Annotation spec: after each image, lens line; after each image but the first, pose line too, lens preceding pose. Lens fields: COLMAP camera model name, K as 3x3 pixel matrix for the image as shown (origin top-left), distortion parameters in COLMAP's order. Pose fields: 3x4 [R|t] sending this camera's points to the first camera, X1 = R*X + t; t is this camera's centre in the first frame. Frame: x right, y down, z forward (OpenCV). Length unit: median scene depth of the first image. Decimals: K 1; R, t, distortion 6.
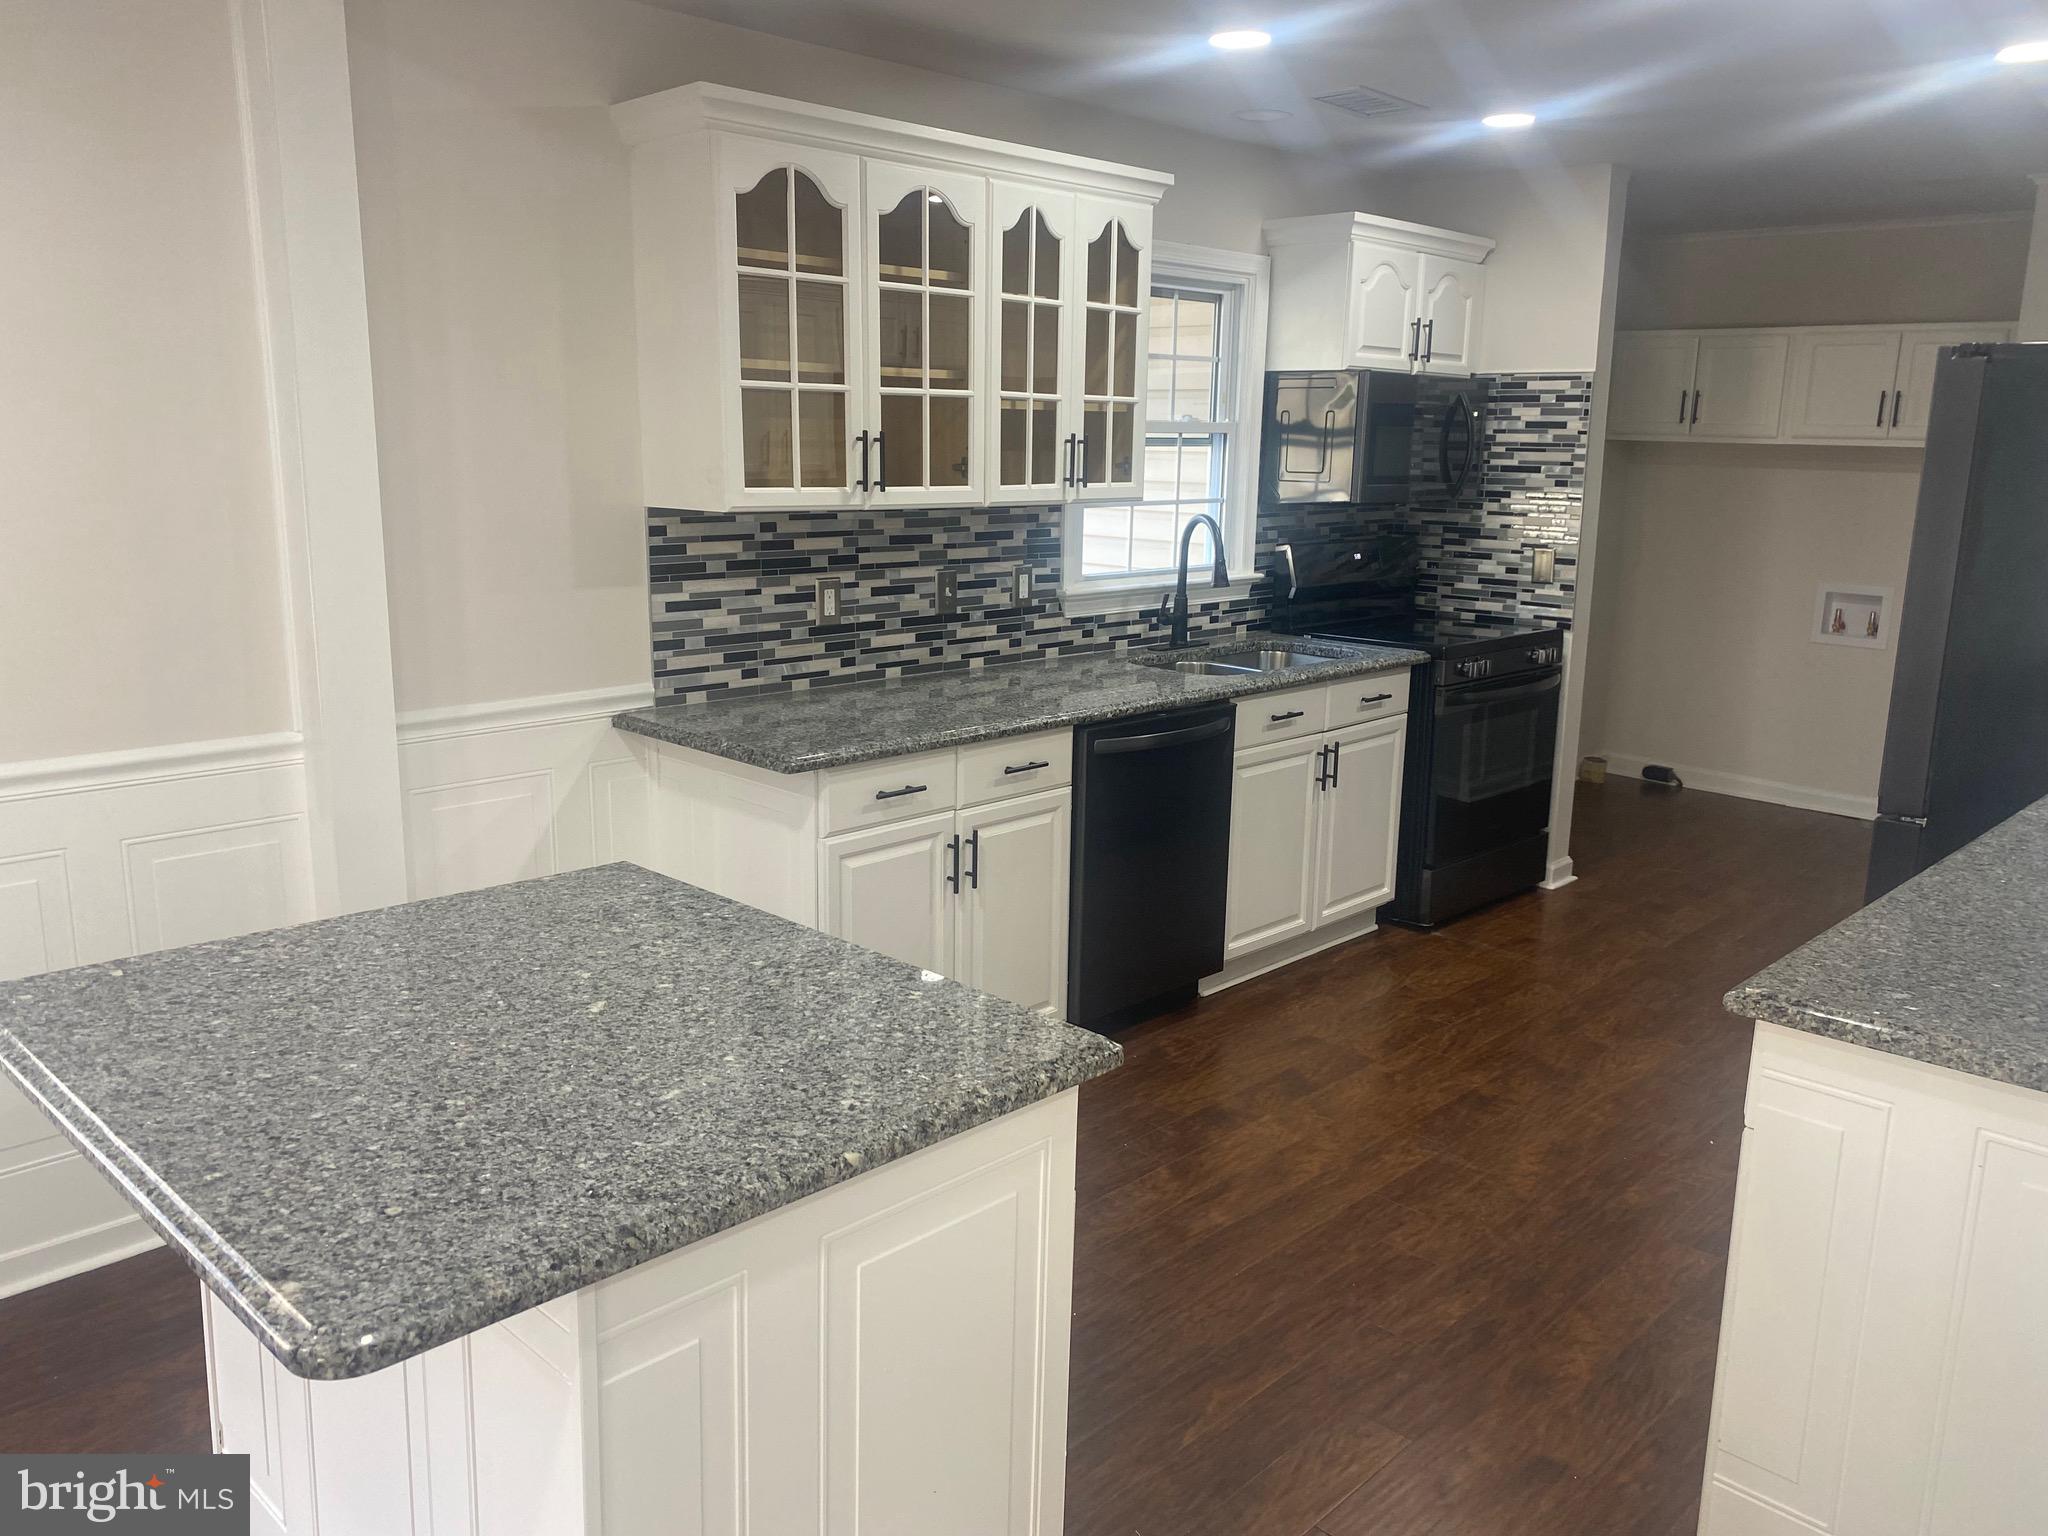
lens RADIAL K [[1551.7, 0, 1025.3], [0, 1551.7, 752.3], [0, 0, 1]] dist [0.051291, -0.075453]
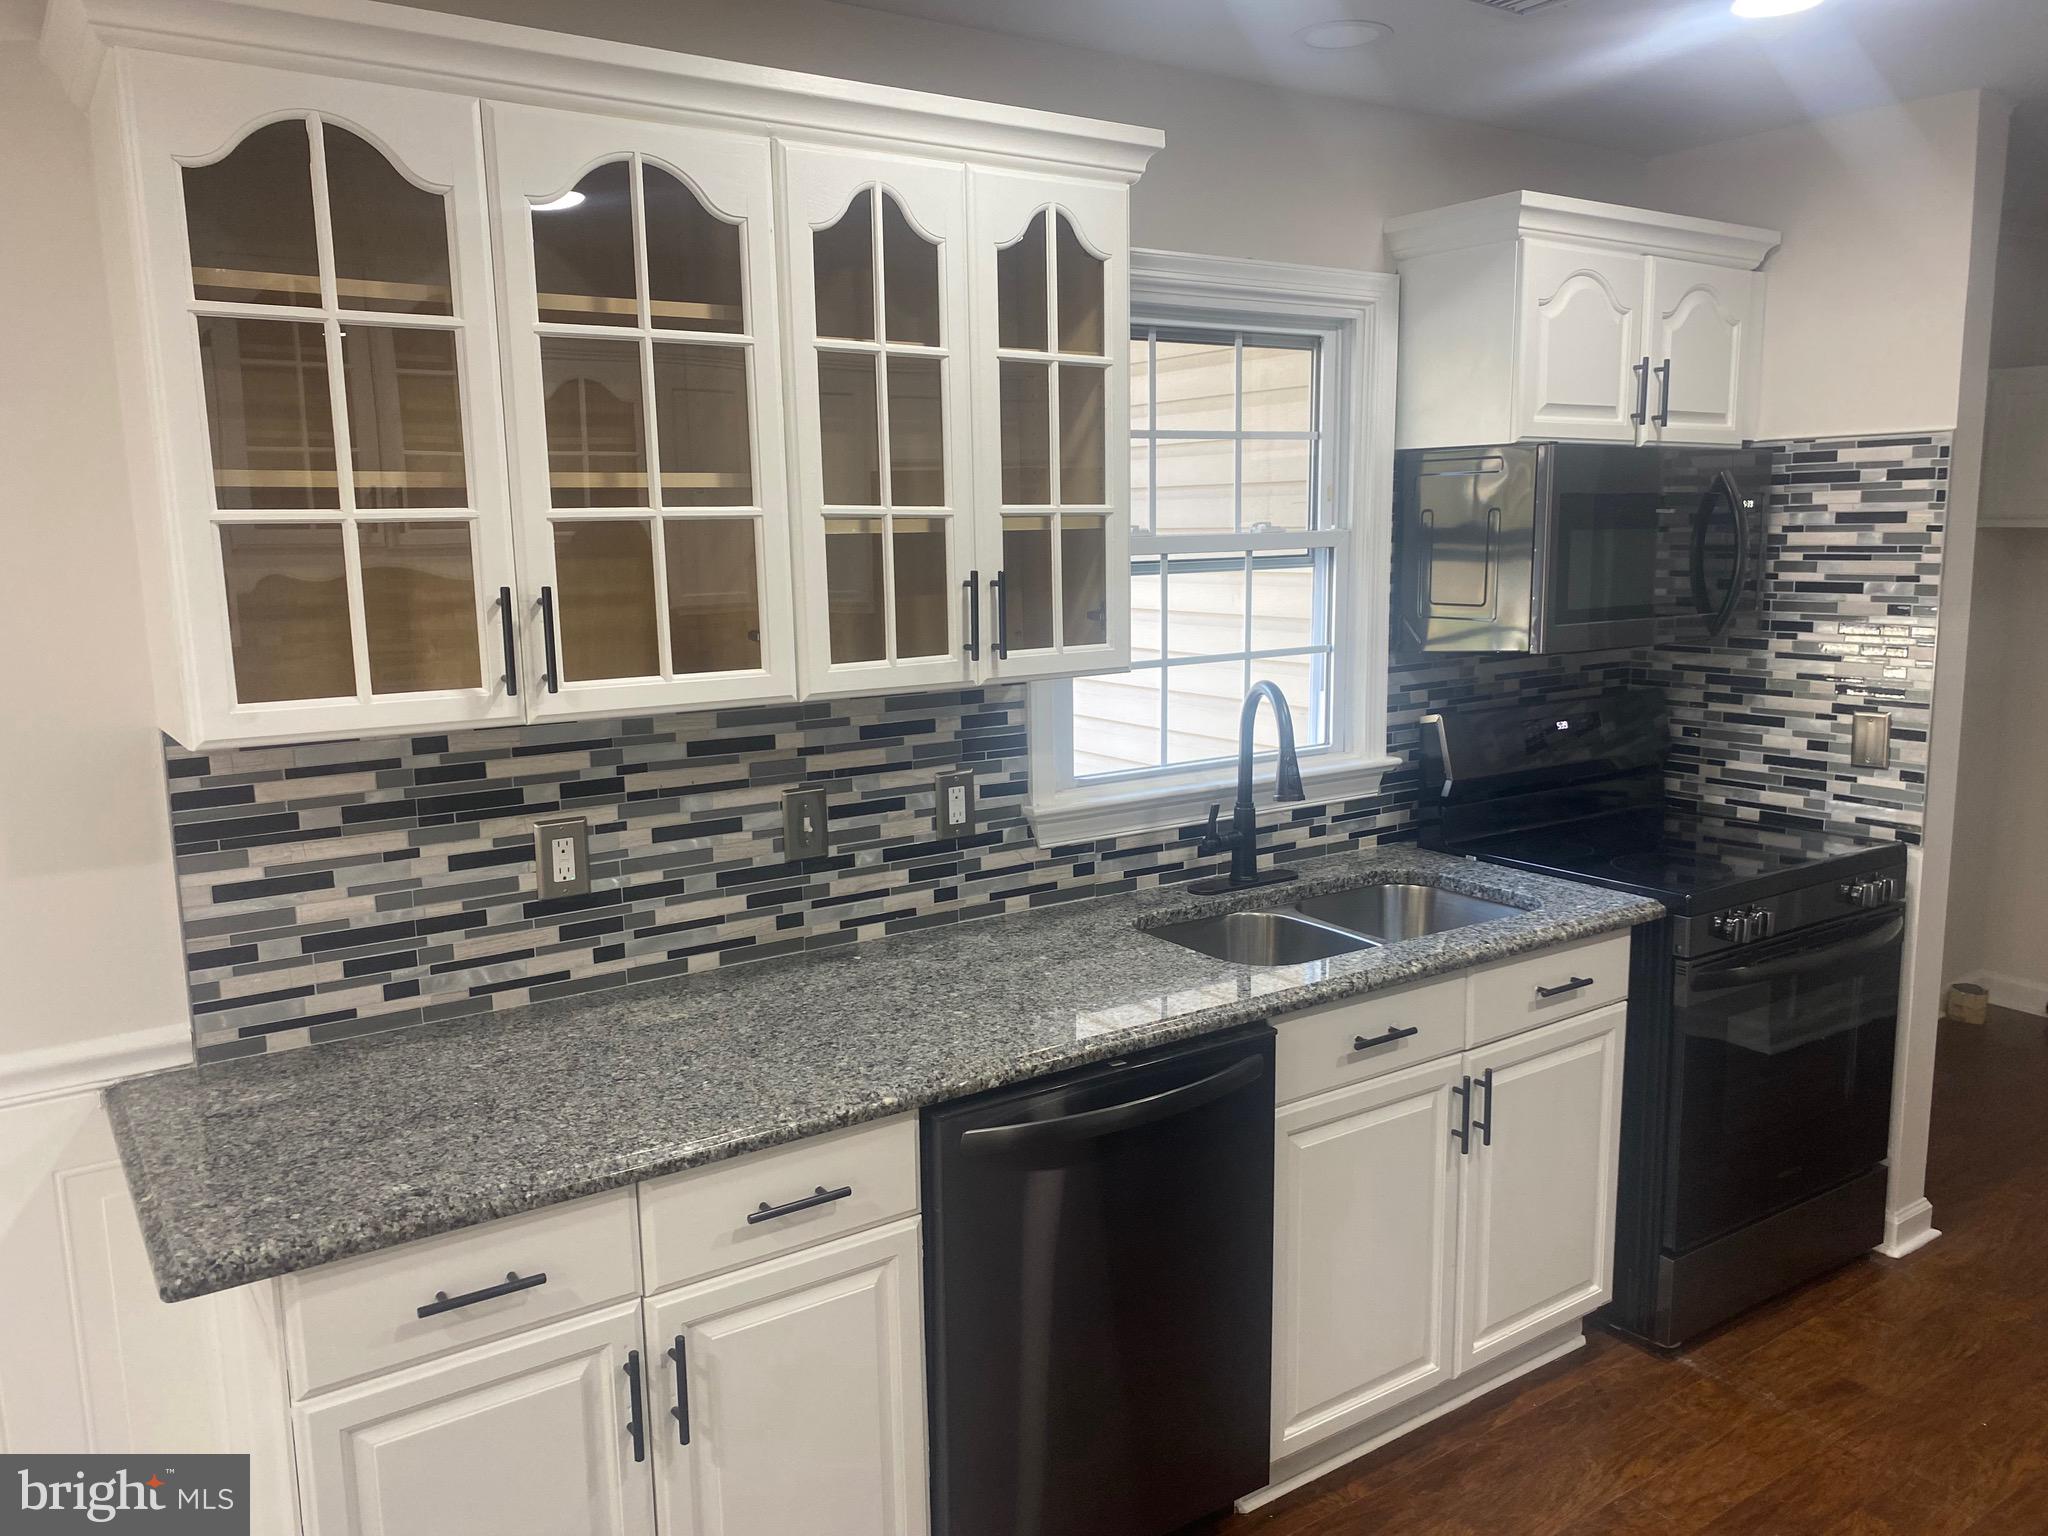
lens RADIAL K [[1551.7, 0, 1033.4], [0, 1551.7, 756.1], [0, 0, 1]] dist [0.051291, -0.075453]
pose [[0.981959, -0.000018, -0.189094, 0.147346], [-0.009317, 0.998781, -0.048480, -0.096899], [0.188864, 0.049367, 0.980762, 0.392191]]
